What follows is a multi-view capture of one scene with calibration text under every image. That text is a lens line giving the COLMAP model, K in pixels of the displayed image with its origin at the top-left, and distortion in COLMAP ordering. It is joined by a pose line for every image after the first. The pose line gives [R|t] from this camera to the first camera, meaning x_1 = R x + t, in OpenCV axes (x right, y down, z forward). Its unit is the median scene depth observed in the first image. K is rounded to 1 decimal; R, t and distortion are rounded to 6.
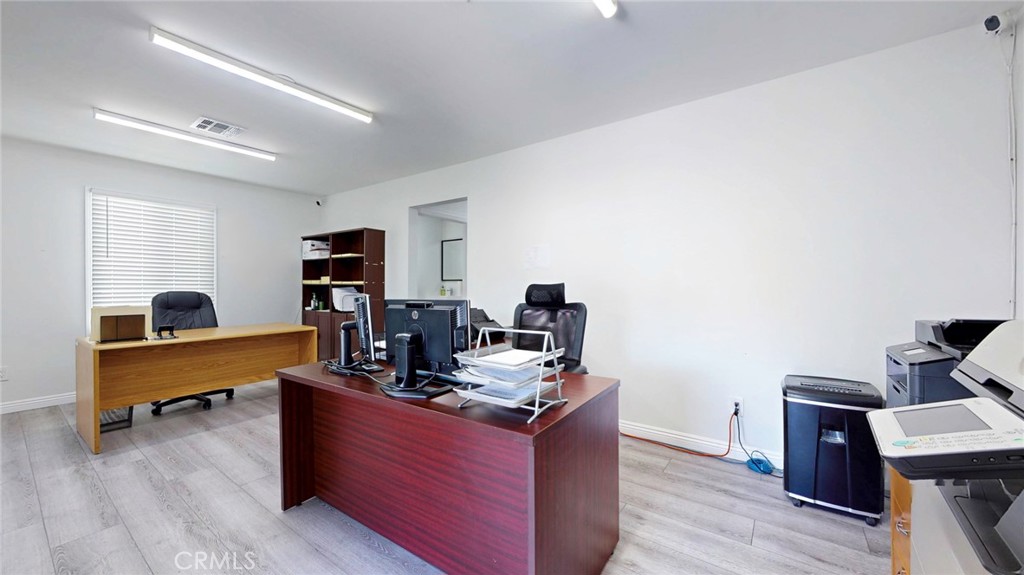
lens RADIAL K [[382.7, 0, 523.4], [0, 382.7, 286.8], [0, 0, 1]] dist [-0.001532, -0.000219]
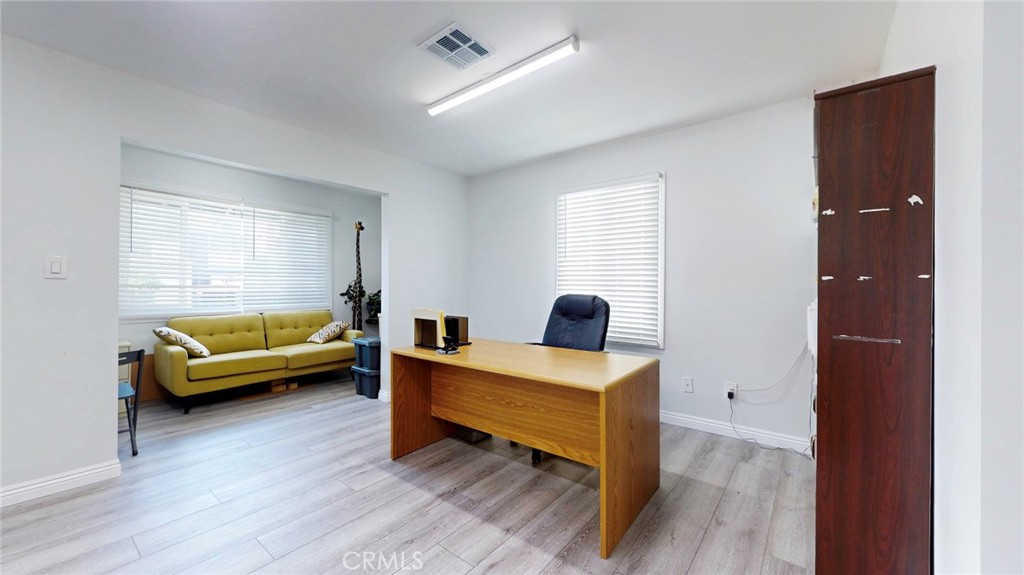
lens RADIAL K [[369.5, 0, 519.7], [0, 369.5, 287.8], [0, 0, 1]] dist [-0.023276, 0.005888]
pose [[-0.044301, 0.001525, -0.999017, -0.216926], [-0.011826, 0.999928, 0.002051, 0.000033], [0.998948, 0.011905, -0.044279, 1.412804]]
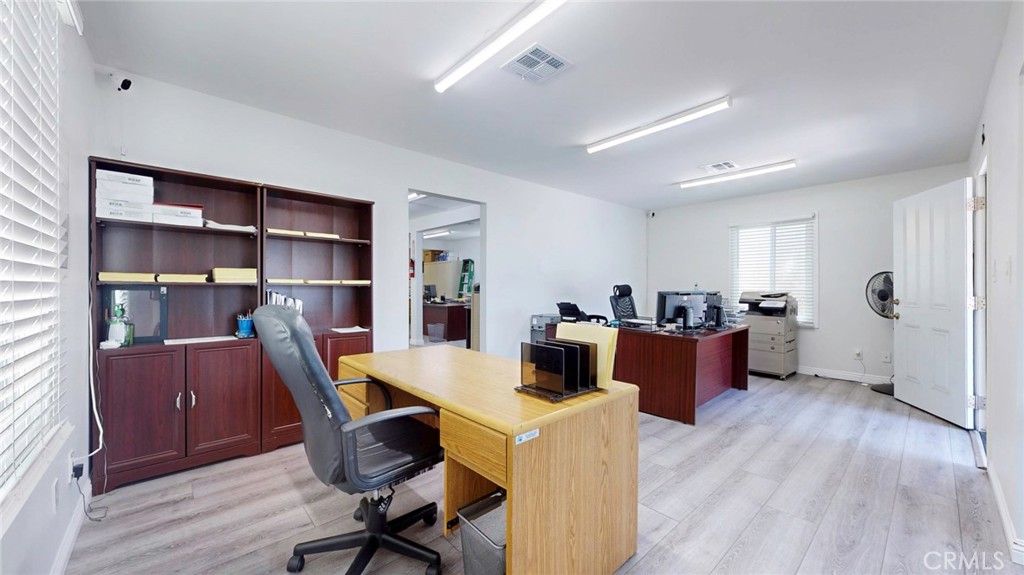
lens RADIAL K [[377.5, 0, 513.0], [0, 377.5, 287.0], [0, 0, 1]] dist [-0.001795, -0.000254]
pose [[0.215150, -0.003034, 0.976576, -1.848126], [0.004287, 0.999988, 0.002162, -0.002971], [-0.976572, 0.003721, 0.215161, 1.105019]]
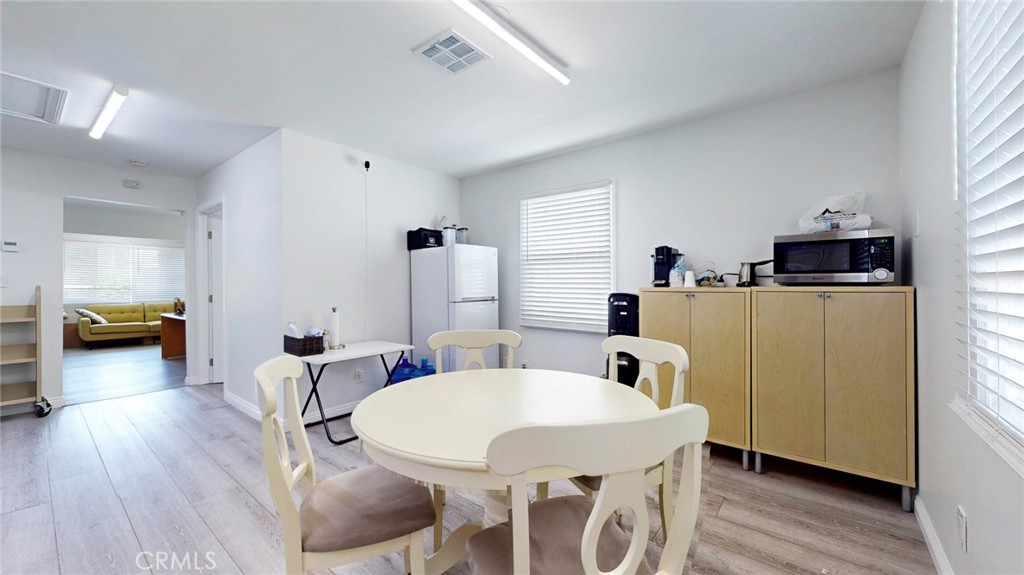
lens RADIAL K [[377.5, 0, 513.0], [0, 377.5, 287.0], [0, 0, 1]] dist [-0.001795, -0.000254]
pose [[-0.060096, -0.004120, -0.998184, 1.162803], [-0.007802, 0.999963, -0.003657, -0.014754], [0.998162, 0.007568, -0.060126, 3.501996]]
